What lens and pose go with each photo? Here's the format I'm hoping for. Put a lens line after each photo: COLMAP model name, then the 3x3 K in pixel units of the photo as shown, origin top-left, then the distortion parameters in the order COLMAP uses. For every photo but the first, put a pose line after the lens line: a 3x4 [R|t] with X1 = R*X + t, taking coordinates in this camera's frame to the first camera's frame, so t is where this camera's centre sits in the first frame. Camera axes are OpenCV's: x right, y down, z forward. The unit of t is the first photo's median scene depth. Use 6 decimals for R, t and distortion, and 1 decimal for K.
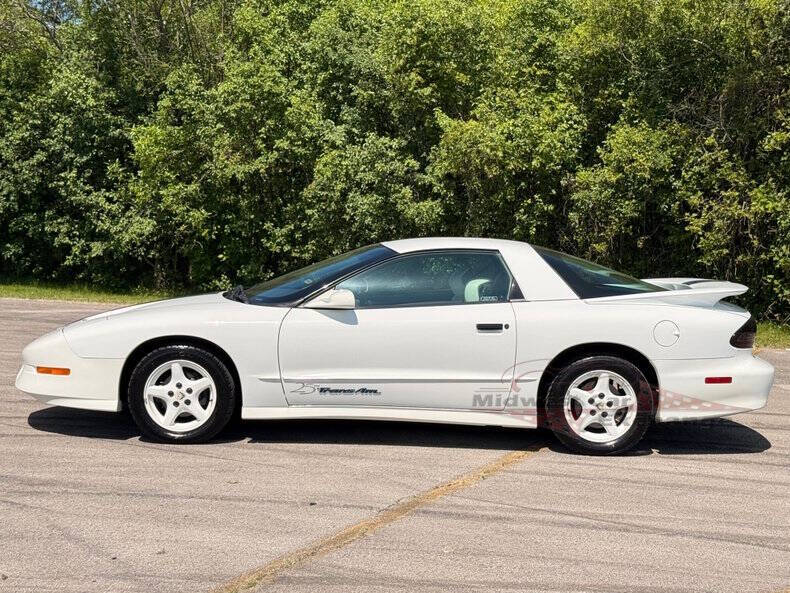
lens RADIAL K [[1319.1, 0, 395.0], [0, 1319.1, 296.5], [0, 0, 1]] dist [0.176282, -0.013278]
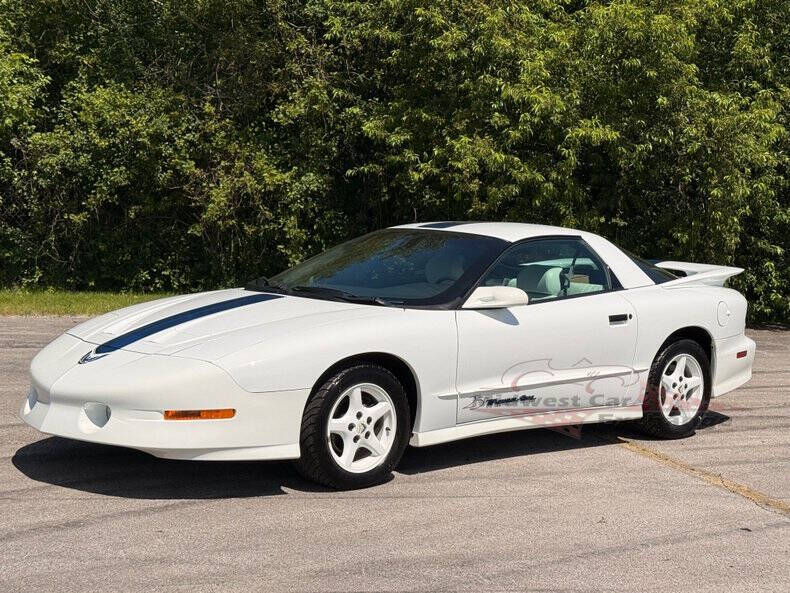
lens RADIAL K [[1319.1, 0, 395.0], [0, 1319.1, 296.5], [0, 0, 1]] dist [0.176282, -0.013278]
pose [[0.736223, -0.052005, 0.674737, -0.612976], [0.029719, 0.998566, 0.044537, -0.035312], [-0.676086, -0.012736, 0.736713, 0.359898]]
